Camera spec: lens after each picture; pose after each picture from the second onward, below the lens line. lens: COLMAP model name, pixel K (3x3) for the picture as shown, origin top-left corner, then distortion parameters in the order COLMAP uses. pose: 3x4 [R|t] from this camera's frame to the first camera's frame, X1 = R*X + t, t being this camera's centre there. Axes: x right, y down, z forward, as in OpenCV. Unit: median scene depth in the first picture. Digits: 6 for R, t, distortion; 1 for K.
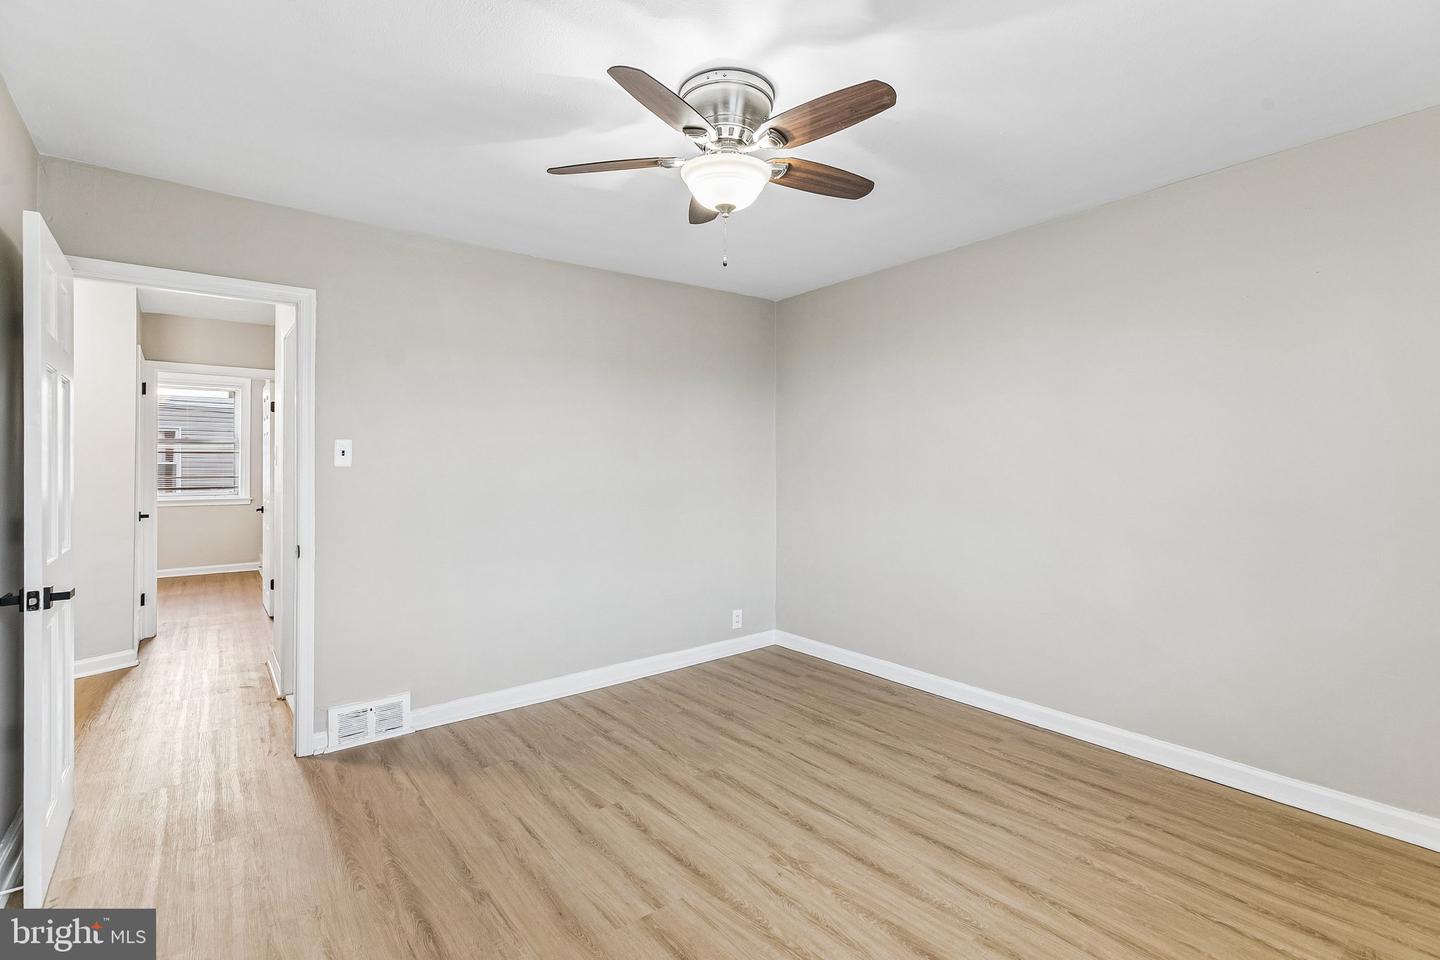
lens RADIAL K [[661.4, 0, 717.3], [0, 661.4, 457.3], [0, 0, 1]] dist [0.002428, -0.000020]
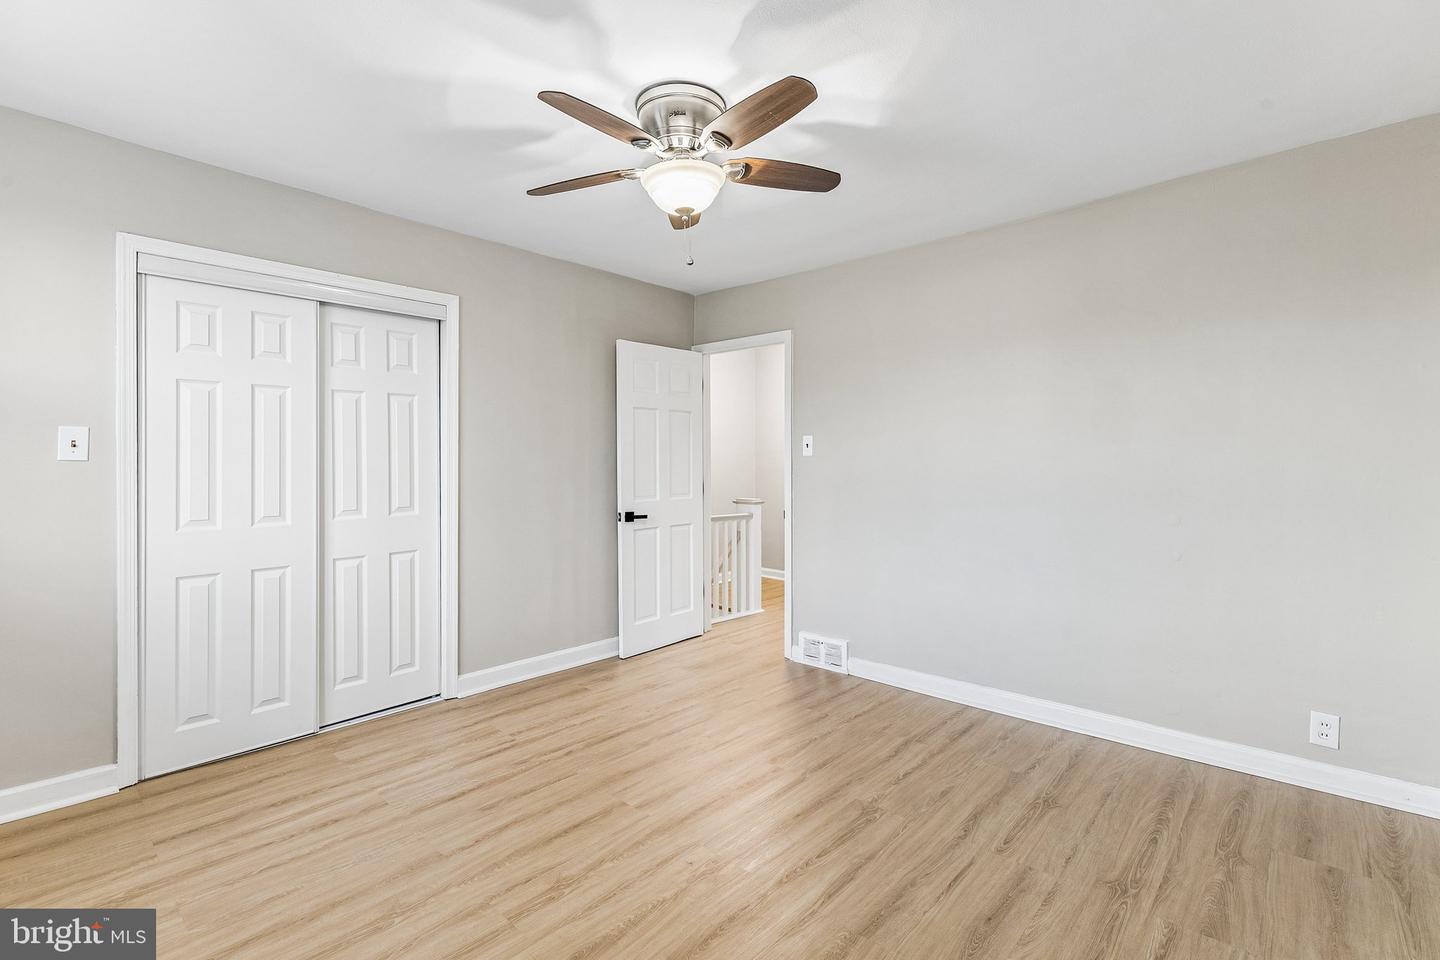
lens RADIAL K [[661.4, 0, 717.3], [0, 661.4, 457.3], [0, 0, 1]] dist [0.002428, -0.000020]
pose [[0.163941, 0.001931, -0.986468, 0.765821], [0.011600, 0.999925, 0.003885, 0.009941], [0.986402, -0.012079, 0.163907, 0.624698]]
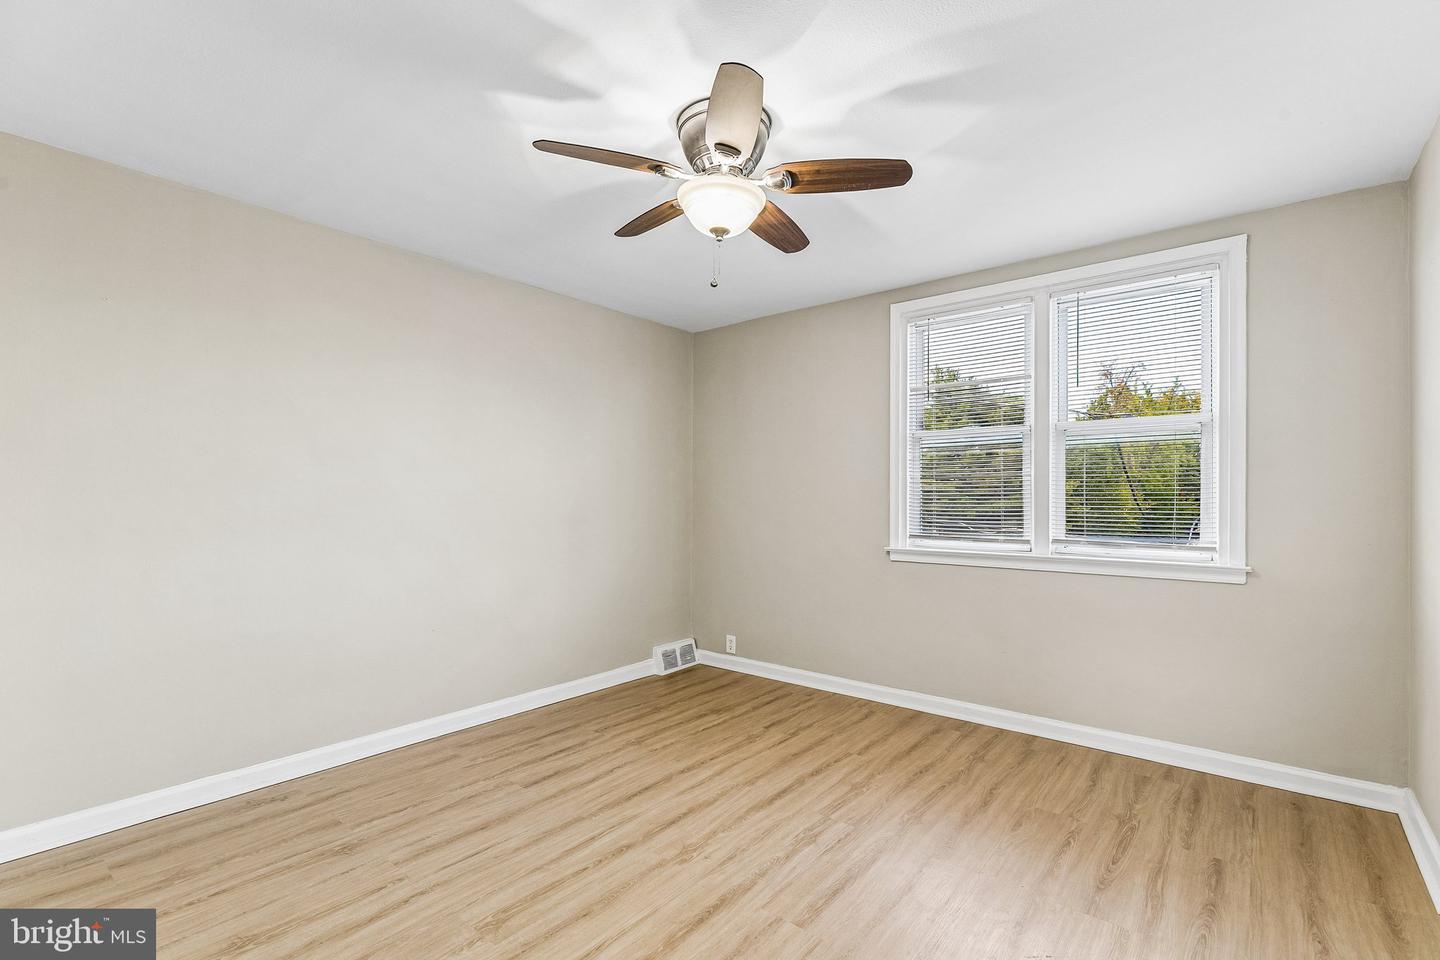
lens RADIAL K [[650.4, 0, 719.3], [0, 650.4, 489.2], [0, 0, 1]] dist [0.004046, 0.000370]
pose [[-0.216538, 0.013398, 0.976182, -0.690063], [-0.014853, 0.999745, -0.017016, 0.024664], [-0.976161, -0.018184, -0.216284, 0.865744]]
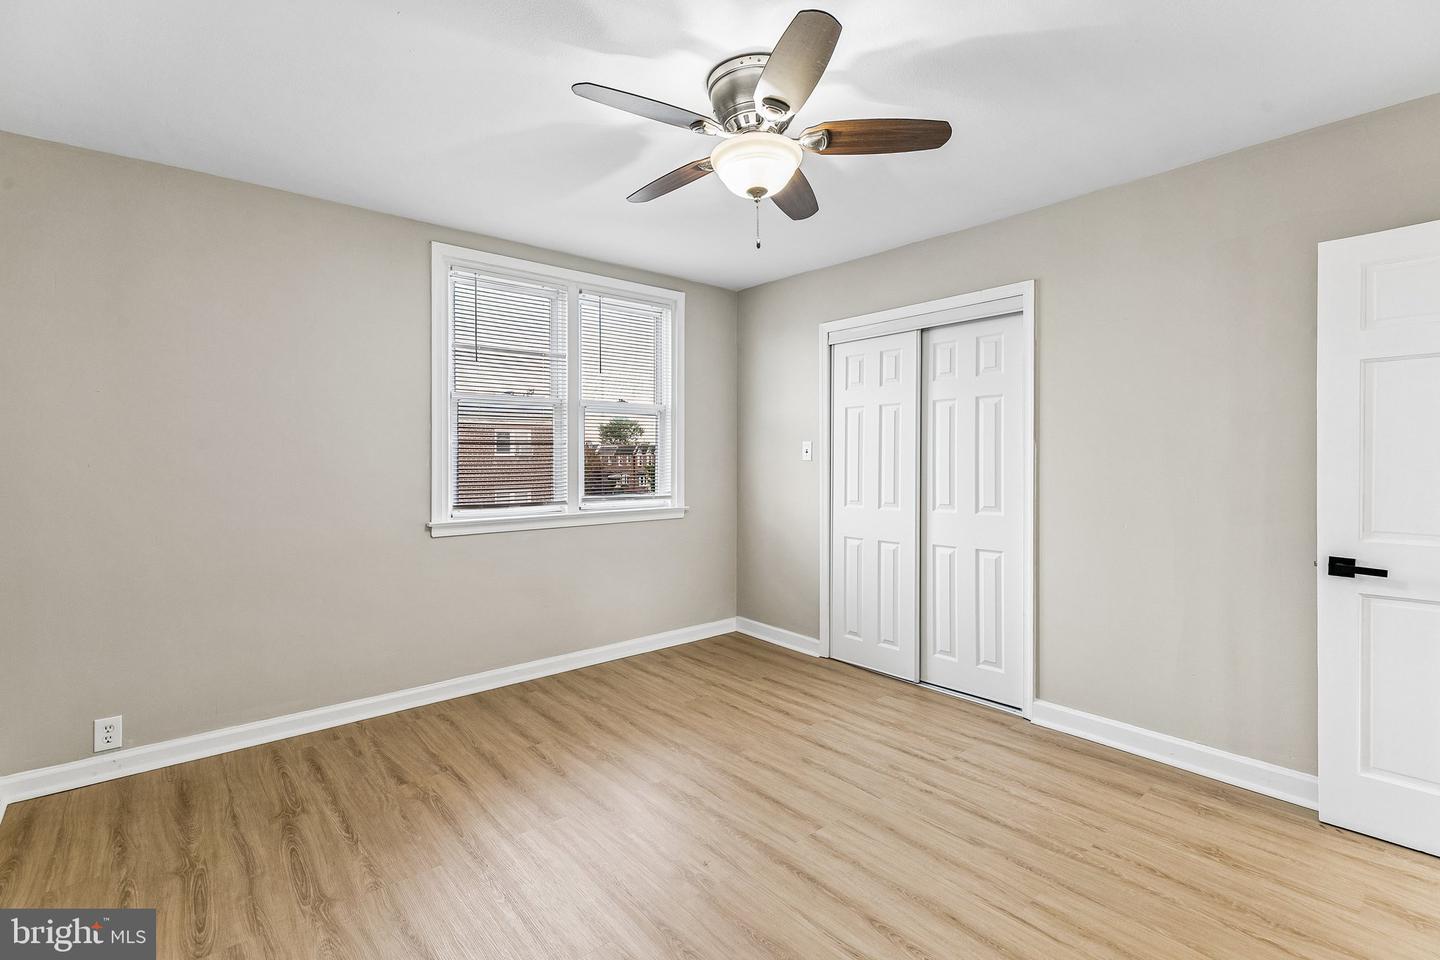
lens RADIAL K [[653.7, 0, 706.3], [0, 653.7, 460.8], [0, 0, 1]] dist [0.002859, 0.000171]
pose [[-0.999487, 0.005905, -0.031470, 0.085187], [0.006239, 0.999925, -0.010526, 0.021895], [0.031406, -0.010717, -0.999449, 1.409438]]
